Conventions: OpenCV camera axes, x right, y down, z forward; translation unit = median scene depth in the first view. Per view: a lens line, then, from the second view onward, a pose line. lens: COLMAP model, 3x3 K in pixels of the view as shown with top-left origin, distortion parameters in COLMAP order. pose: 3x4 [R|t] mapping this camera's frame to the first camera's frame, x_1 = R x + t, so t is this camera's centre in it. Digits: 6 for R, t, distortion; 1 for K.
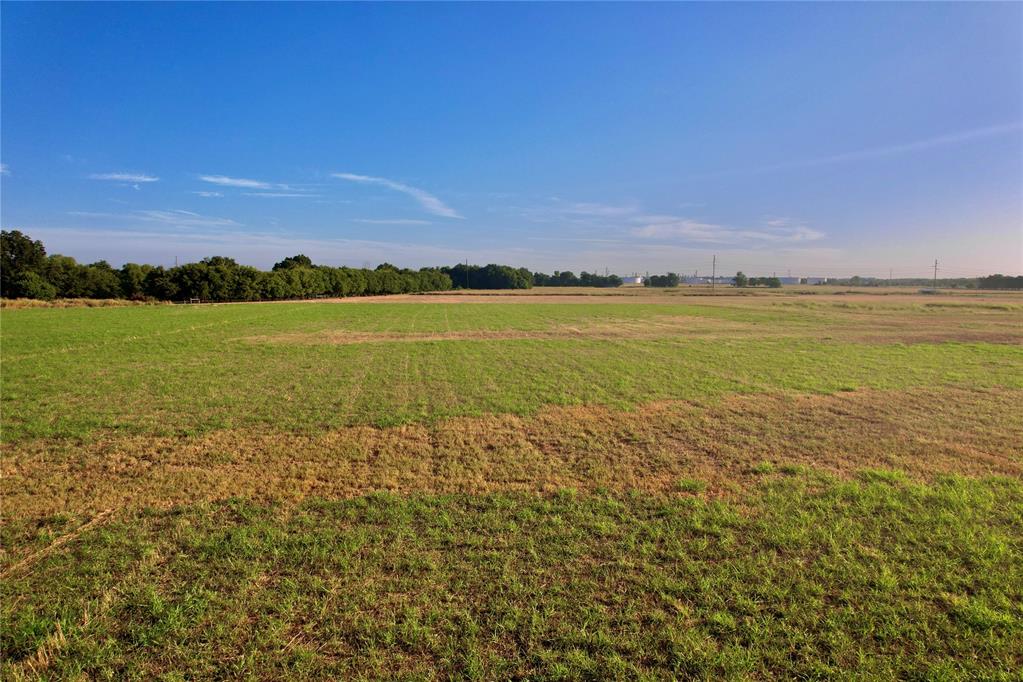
lens RADIAL K [[636.4, 0, 509.9], [0, 636.4, 336.6], [0, 0, 1]] dist [-0.086160, 0.057080]
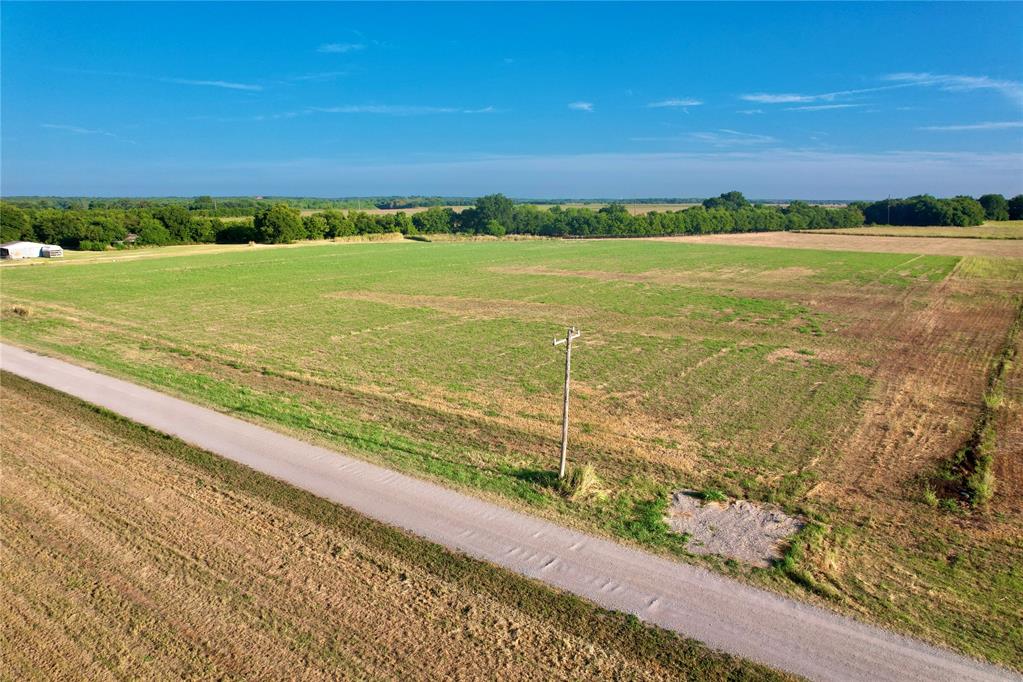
lens RADIAL K [[636.4, 0, 512.8], [0, 636.4, 329.6], [0, 0, 1]] dist [-0.086160, 0.057080]
pose [[0.699392, 0.134408, -0.701986, 0.238900], [-0.050867, 0.989029, 0.138688, -0.017988], [0.712925, -0.061289, 0.698556, -0.112705]]
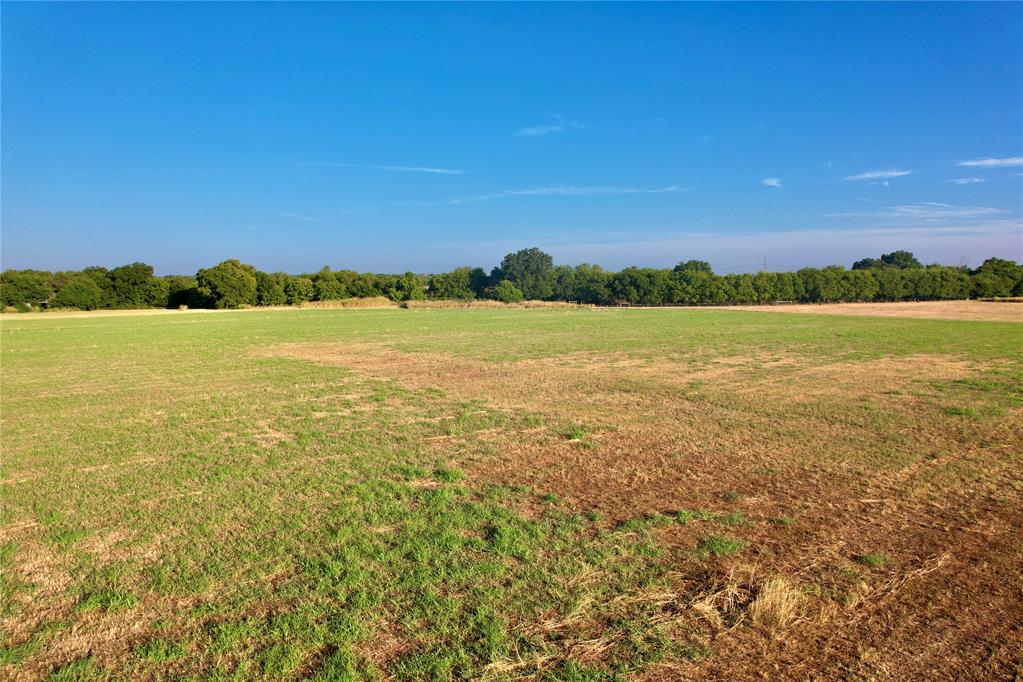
lens RADIAL K [[636.4, 0, 528.4], [0, 636.4, 352.5], [0, 0, 1]] dist [-0.086160, 0.057080]
pose [[0.493686, 0.086857, -0.865292, 0.171091], [-0.059637, 0.996039, 0.065956, -0.016523], [0.867593, 0.019042, 0.496910, 0.137686]]
